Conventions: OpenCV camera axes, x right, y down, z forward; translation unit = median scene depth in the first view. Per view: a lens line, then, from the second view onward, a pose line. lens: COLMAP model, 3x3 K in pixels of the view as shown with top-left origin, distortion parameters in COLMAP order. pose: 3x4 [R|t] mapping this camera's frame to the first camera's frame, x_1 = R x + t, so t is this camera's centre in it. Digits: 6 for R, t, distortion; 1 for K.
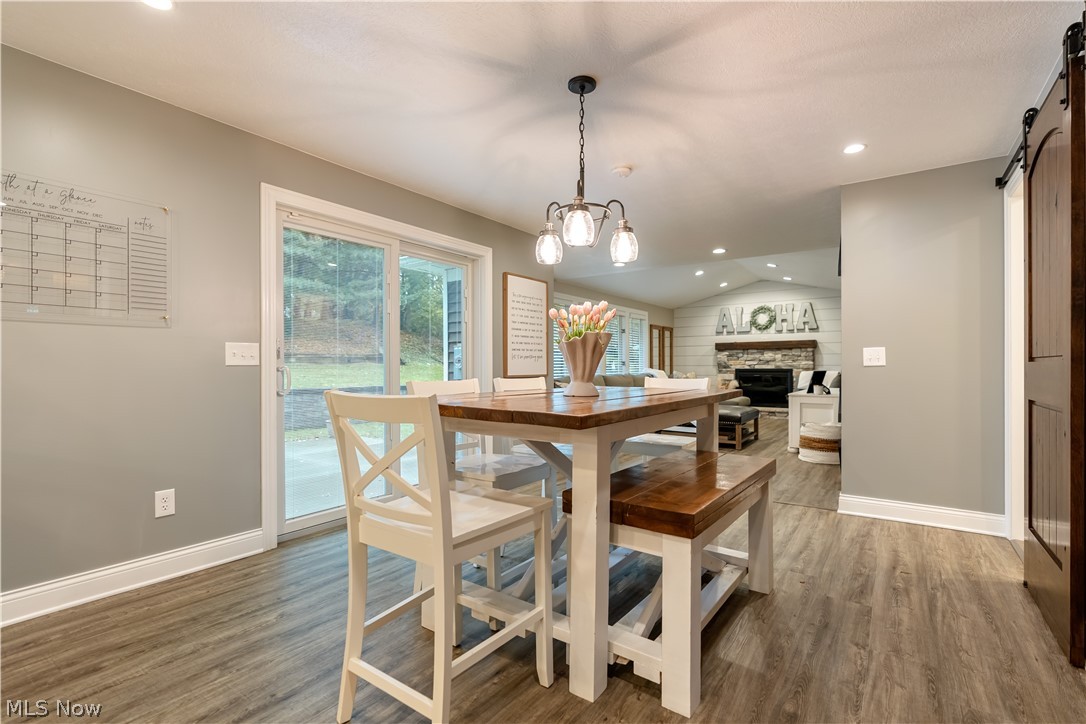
lens RADIAL K [[494.7, 0, 543.6], [0, 494.7, 363.8], [0, 0, 1]] dist [-0.001376, -0.001001]
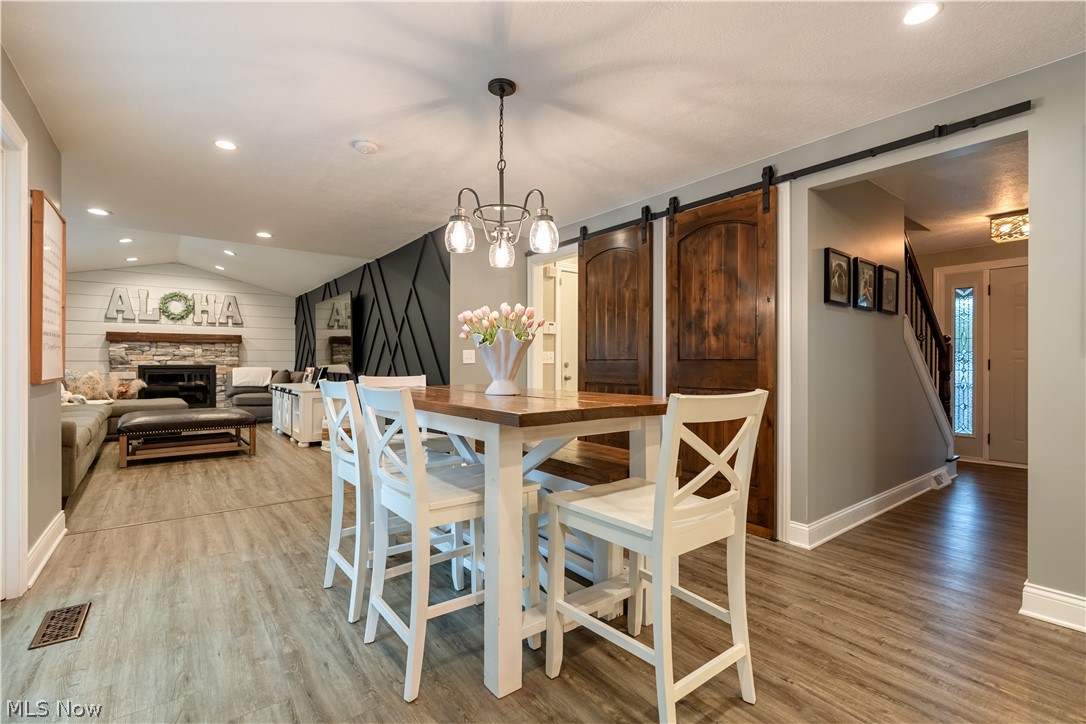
lens RADIAL K [[494.7, 0, 542.6], [0, 494.7, 363.7], [0, 0, 1]] dist [-0.001376, -0.001001]
pose [[0.293151, -0.001786, 0.956065, -0.194659], [-0.007403, 0.999964, 0.004138, -0.000965], [-0.956038, -0.008291, 0.293127, 0.138742]]
